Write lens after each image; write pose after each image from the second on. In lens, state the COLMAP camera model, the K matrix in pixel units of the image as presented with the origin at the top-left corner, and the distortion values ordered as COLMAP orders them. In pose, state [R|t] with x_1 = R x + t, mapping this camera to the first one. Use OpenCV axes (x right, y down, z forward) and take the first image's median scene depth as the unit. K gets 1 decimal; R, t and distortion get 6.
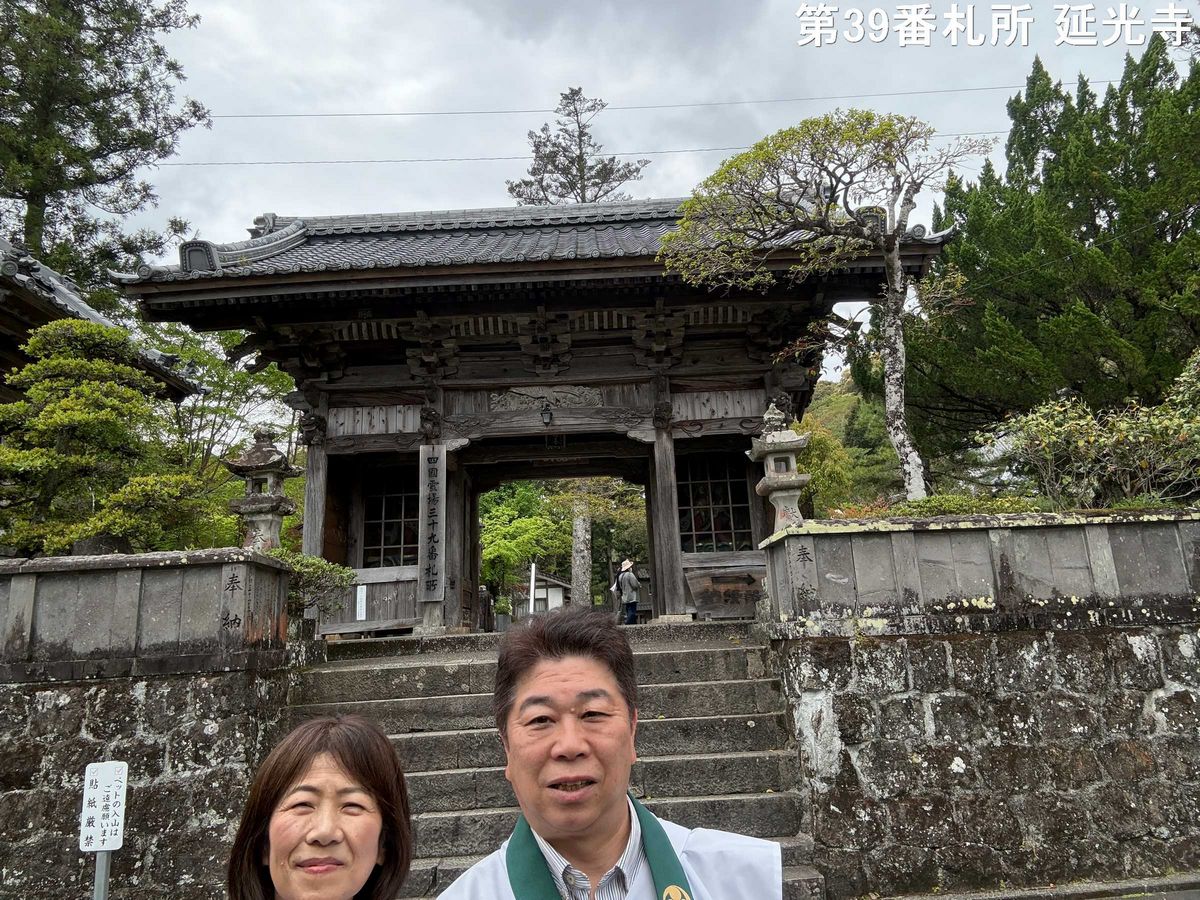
lens RADIAL K [[800.8, 0, 606.1], [0, 800.8, 449.3], [0, 0, 1]] dist [0.098654, -0.115675]
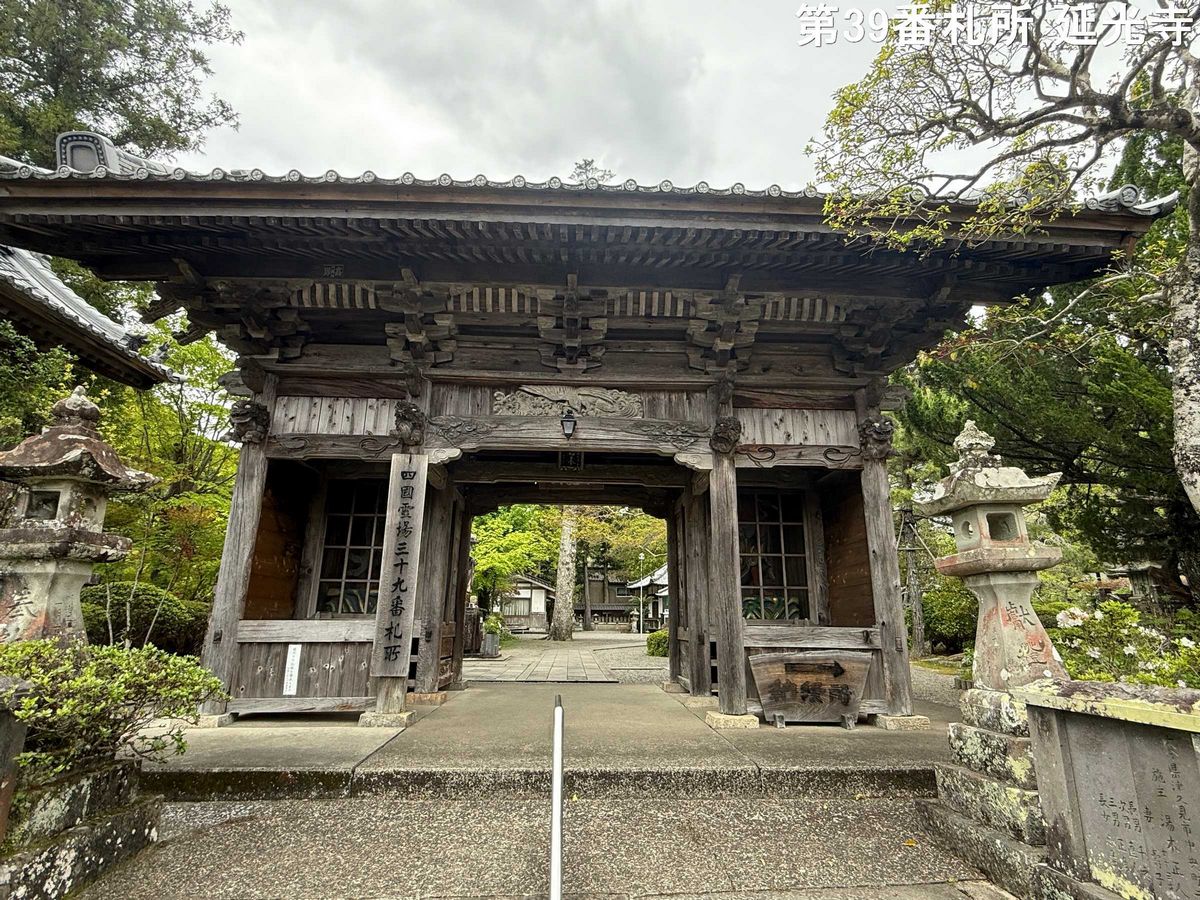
lens RADIAL K [[614.1, 0, 600.0], [0, 614.1, 450.0], [0, 0, 1]] dist [-0.002838, 0.000334]
pose [[0.997275, 0.067335, 0.030132, -0.061093], [-0.066216, 0.997129, -0.036724, -0.000274], [-0.032518, 0.034629, 0.998871, 0.435581]]
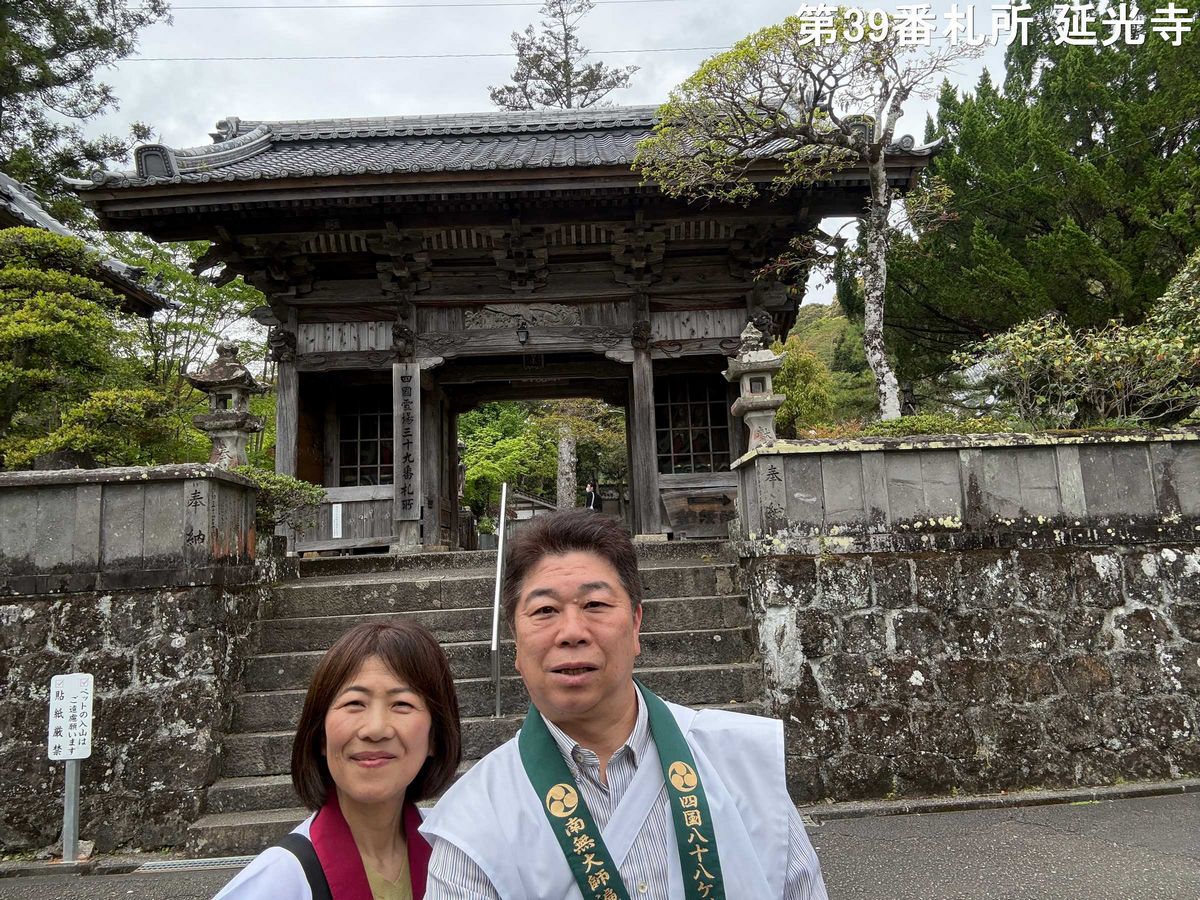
lens RADIAL K [[800.8, 0, 606.1], [0, 800.8, 449.3], [0, 0, 1]] dist [0.098654, -0.115675]
pose [[0.999891, 0.005587, 0.013641, 0.015093], [-0.006858, 0.995459, 0.094939, 0.004181], [-0.013048, -0.095022, 0.995390, 0.009502]]
